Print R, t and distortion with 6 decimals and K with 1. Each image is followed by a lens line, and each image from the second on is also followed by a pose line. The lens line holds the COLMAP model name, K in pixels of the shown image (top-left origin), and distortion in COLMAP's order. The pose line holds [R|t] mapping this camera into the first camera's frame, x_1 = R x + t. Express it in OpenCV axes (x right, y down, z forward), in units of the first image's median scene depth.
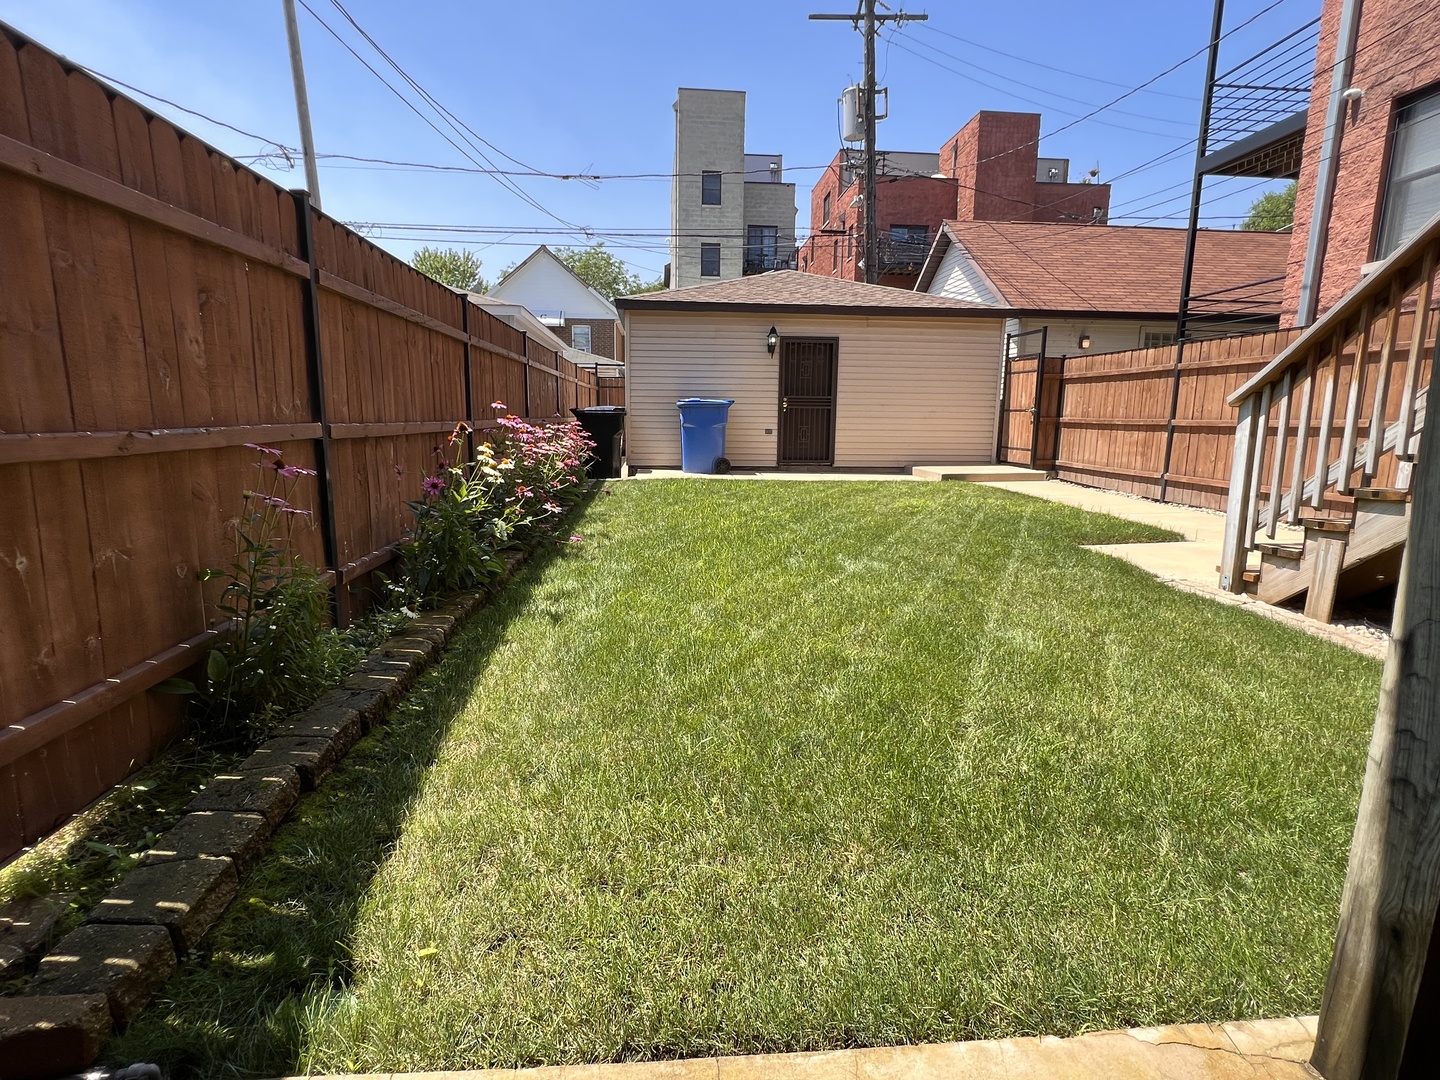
lens RADIAL K [[732.9, 0, 721.5], [0, 732.9, 537.2], [0, 0, 1]] dist [0.001046, 0.000169]
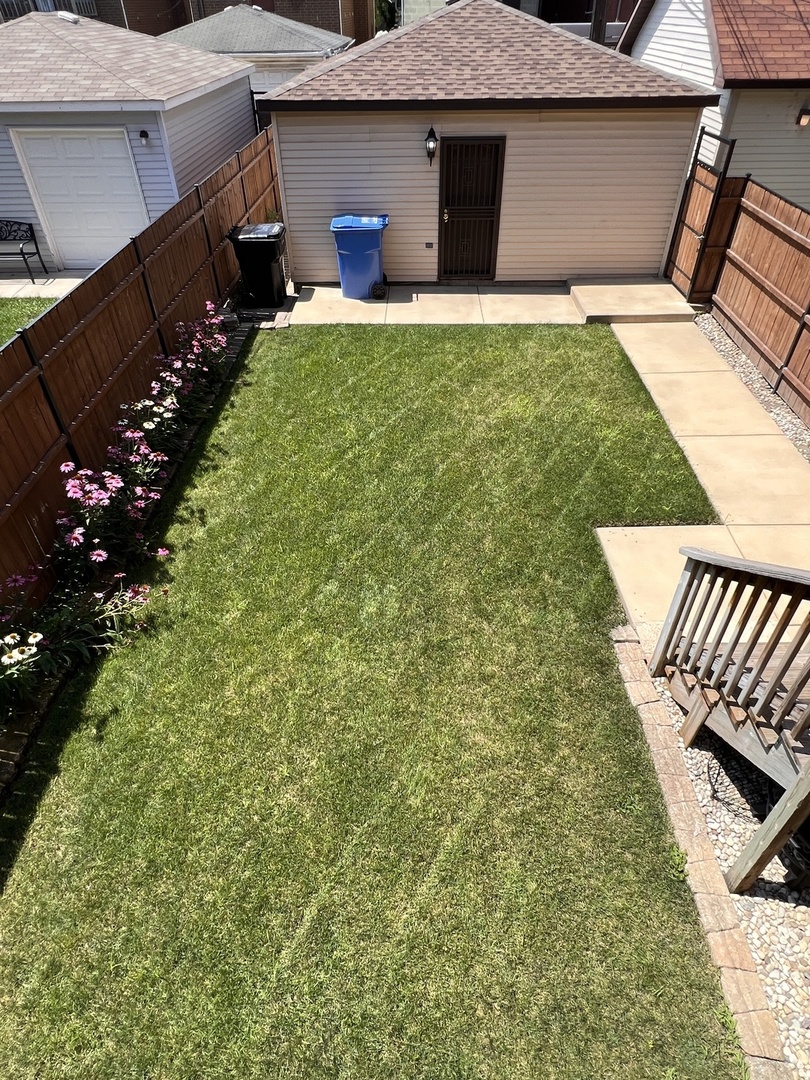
lens RADIAL K [[636.9, 0, 406.3], [0, 636.9, 539.5], [0, 0, 1]] dist [0.002168, 0.000508]
pose [[0.994586, 0.052058, -0.089939, 0.133905], [0.001475, 0.858316, 0.513119, -0.248623], [0.103908, -0.510473, 0.853592, 0.056673]]
